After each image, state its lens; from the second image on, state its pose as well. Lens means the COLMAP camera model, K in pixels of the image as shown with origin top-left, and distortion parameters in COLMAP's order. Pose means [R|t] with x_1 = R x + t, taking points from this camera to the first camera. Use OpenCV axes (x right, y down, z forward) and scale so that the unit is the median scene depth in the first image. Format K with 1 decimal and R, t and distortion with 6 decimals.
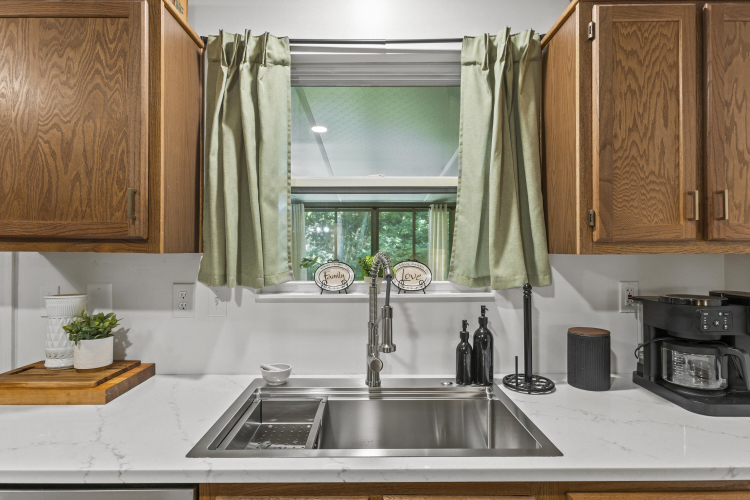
lens RADIAL K [[407.2, 0, 375.0], [0, 407.2, 250.0], [0, 0, 1]] dist [0.002683, 0.000429]
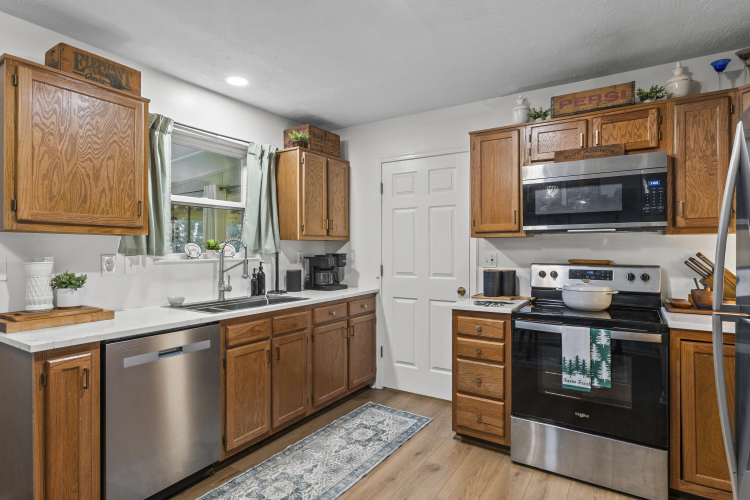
lens RADIAL K [[407.2, 0, 375.0], [0, 407.2, 250.0], [0, 0, 1]] dist [0.002683, 0.000429]
pose [[0.534925, -0.003149, 0.844894, -1.408353], [-0.002565, 0.999982, 0.005352, 0.058425], [-0.844896, -0.005030, 0.534907, -0.828323]]
